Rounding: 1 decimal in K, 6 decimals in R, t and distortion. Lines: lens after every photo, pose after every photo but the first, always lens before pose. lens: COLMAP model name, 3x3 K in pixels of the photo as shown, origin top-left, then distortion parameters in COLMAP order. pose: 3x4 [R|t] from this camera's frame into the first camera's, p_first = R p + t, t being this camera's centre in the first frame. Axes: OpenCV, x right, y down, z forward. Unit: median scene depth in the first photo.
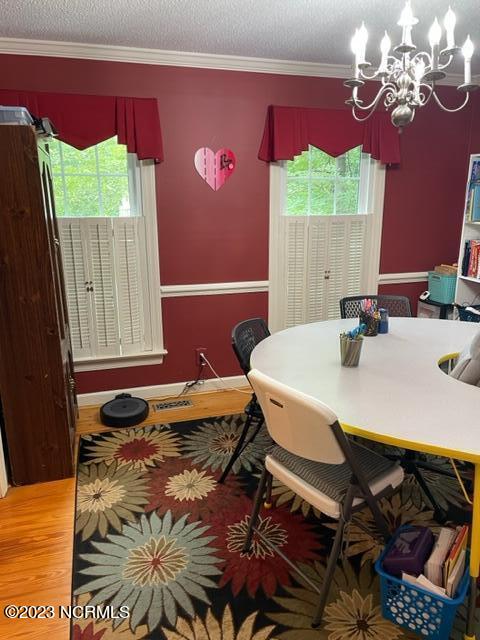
lens RADIAL K [[484.1, 0, 238.1], [0, 484.1, 319.6], [0, 0, 1]] dist [0.084633, -0.120142]
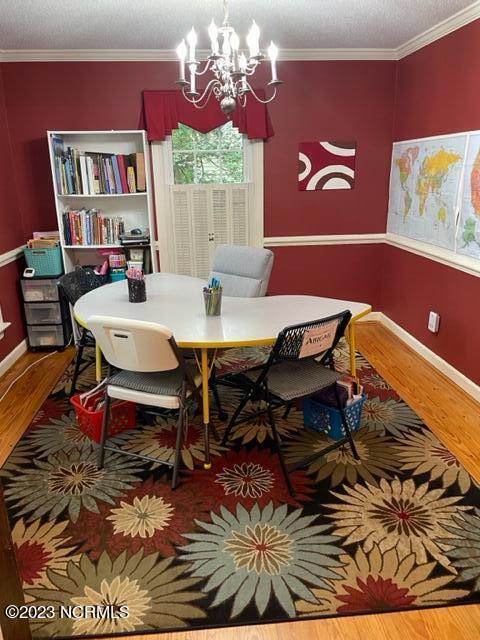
lens RADIAL K [[484.1, 0, 238.1], [0, 484.1, 319.6], [0, 0, 1]] dist [0.084633, -0.120142]
pose [[0.206624, -0.290676, 0.934245, -0.878120], [0.248564, 0.939119, 0.237218, -0.163591], [-0.946321, 0.183204, 0.266296, 0.639235]]
